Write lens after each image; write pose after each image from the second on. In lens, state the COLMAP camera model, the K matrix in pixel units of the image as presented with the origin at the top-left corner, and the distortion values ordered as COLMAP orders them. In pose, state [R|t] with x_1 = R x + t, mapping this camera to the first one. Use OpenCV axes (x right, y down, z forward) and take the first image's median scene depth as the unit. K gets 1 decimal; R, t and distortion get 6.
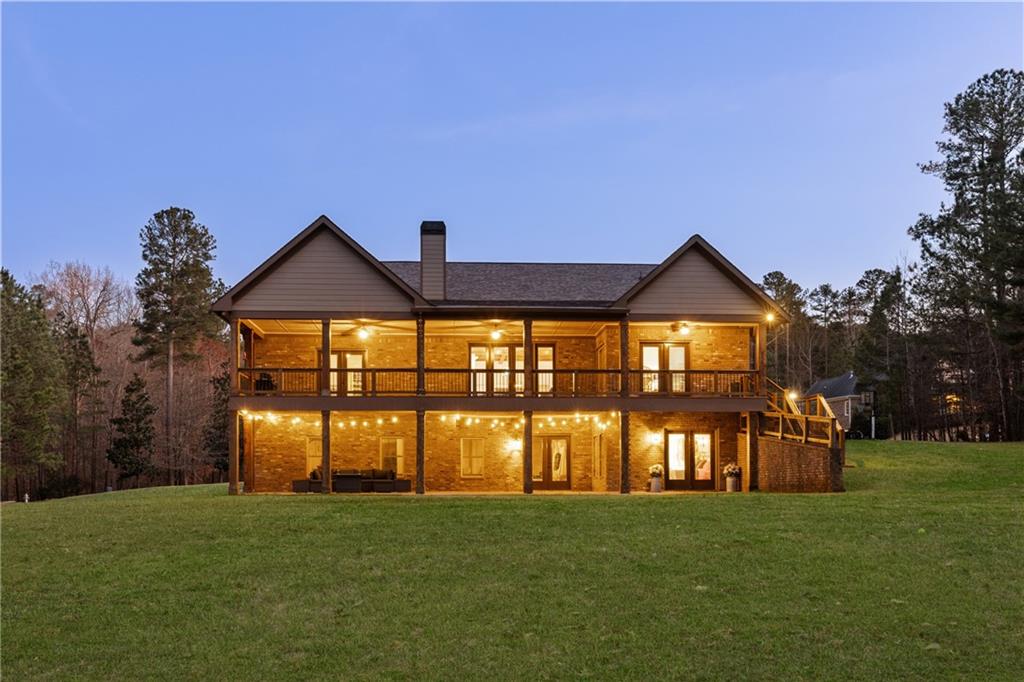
lens RADIAL K [[1048.8, 0, 512.0], [0, 1048.8, 341.0], [0, 0, 1]] dist [0.049450, -0.013011]
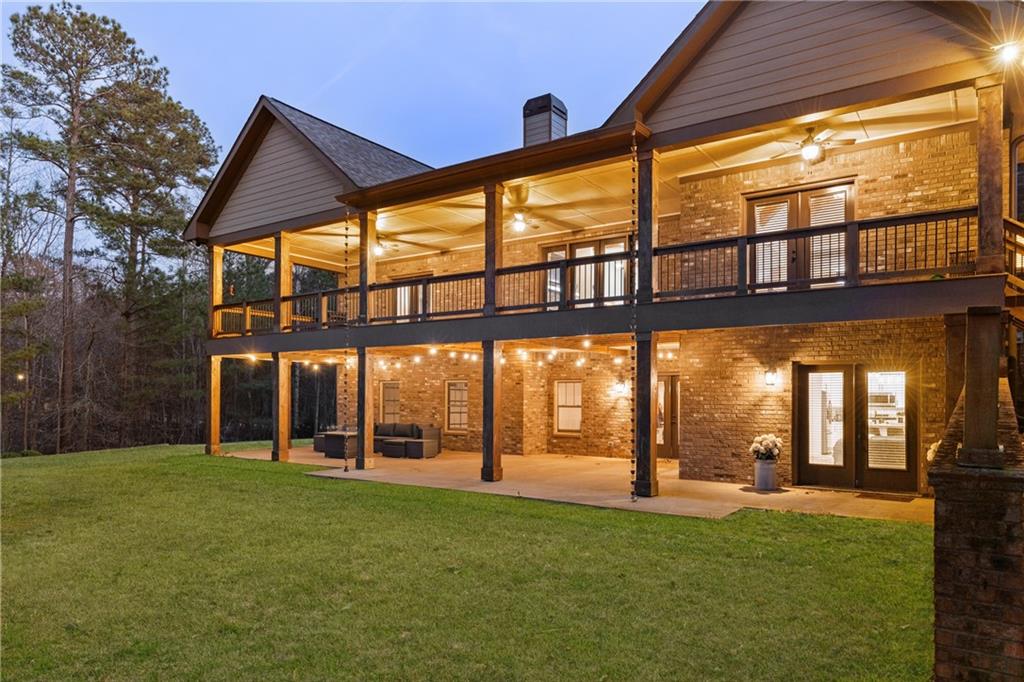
lens RADIAL K [[688.9, 0, 512.0], [0, 688.9, 341.0], [0, 0, 1]] dist [0.003847, 0.000931]
pose [[0.777021, -0.047239, -0.627699, 0.247071], [0.086917, 0.995680, 0.032661, 0.051488], [0.623445, -0.079936, 0.777771, 0.664595]]
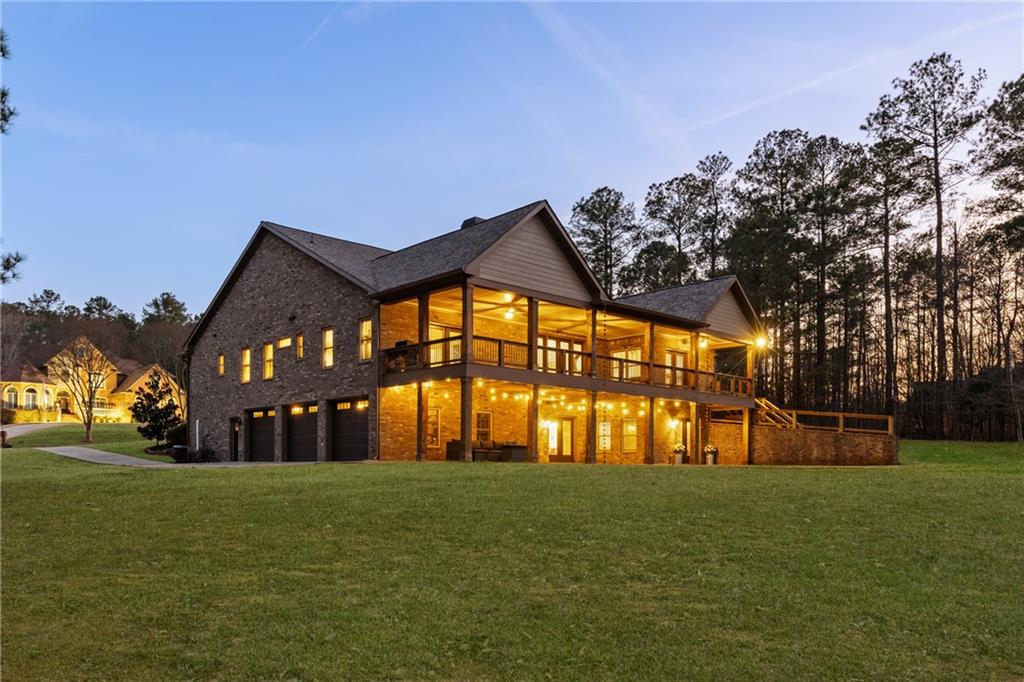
lens RADIAL K [[764.3, 0, 512.0], [0, 764.3, 341.0], [0, 0, 1]] dist [-0.004835, -0.000761]
pose [[0.760379, 0.111957, 0.639757, -0.635621], [-0.100577, 0.993446, -0.054313, 0.061532], [-0.641644, -0.023046, 0.766656, 0.396093]]
